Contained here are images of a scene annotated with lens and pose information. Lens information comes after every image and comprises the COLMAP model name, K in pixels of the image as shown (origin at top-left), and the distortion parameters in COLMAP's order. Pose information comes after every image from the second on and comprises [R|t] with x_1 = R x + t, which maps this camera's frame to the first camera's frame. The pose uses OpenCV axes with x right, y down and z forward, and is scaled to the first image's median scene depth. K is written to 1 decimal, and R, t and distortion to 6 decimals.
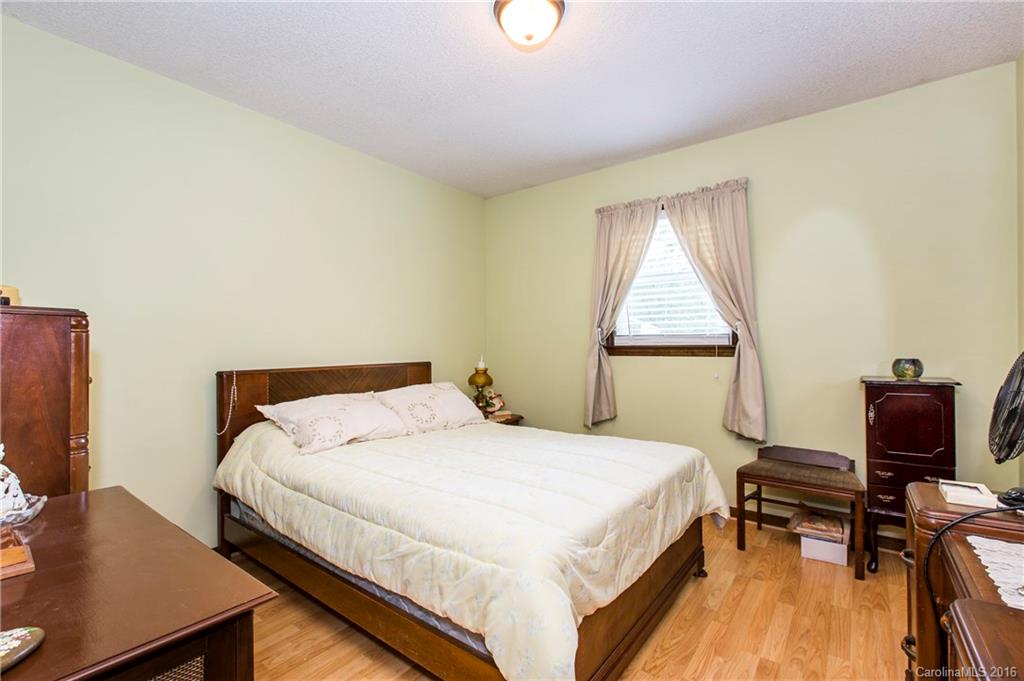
lens RADIAL K [[456.3, 0, 520.5], [0, 456.3, 339.4], [0, 0, 1]] dist [-0.002359, -0.000080]
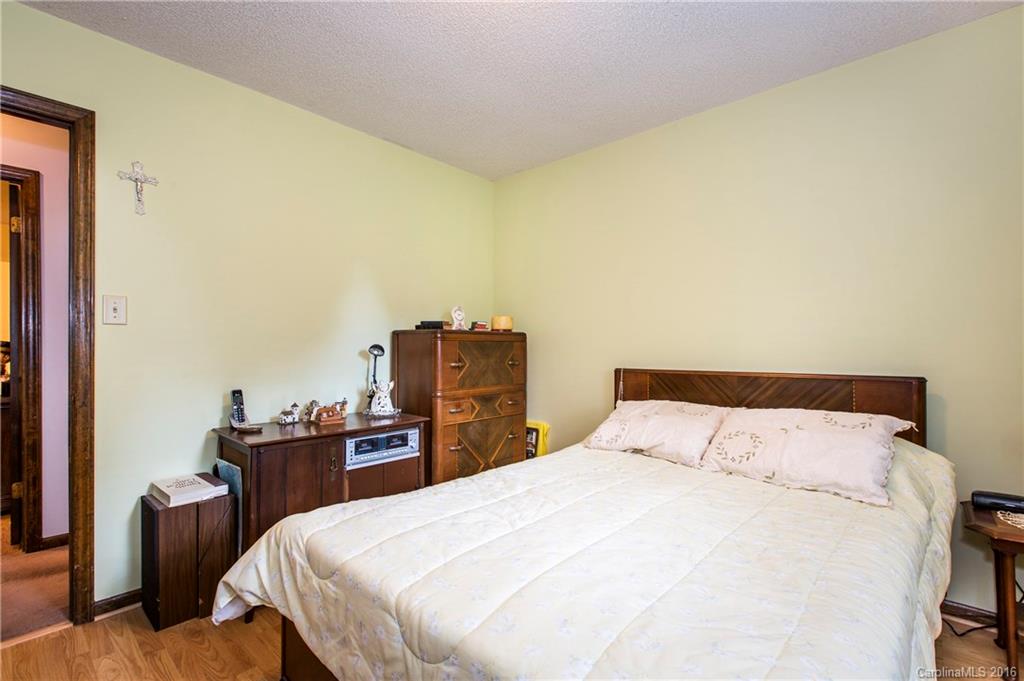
lens RADIAL K [[456.3, 0, 520.5], [0, 456.3, 339.4], [0, 0, 1]] dist [-0.002359, -0.000080]
pose [[-0.080101, 0.005484, -0.996772, 0.591729], [0.022558, 0.999739, 0.003687, -0.018839], [0.996531, -0.022190, -0.080204, 0.825948]]
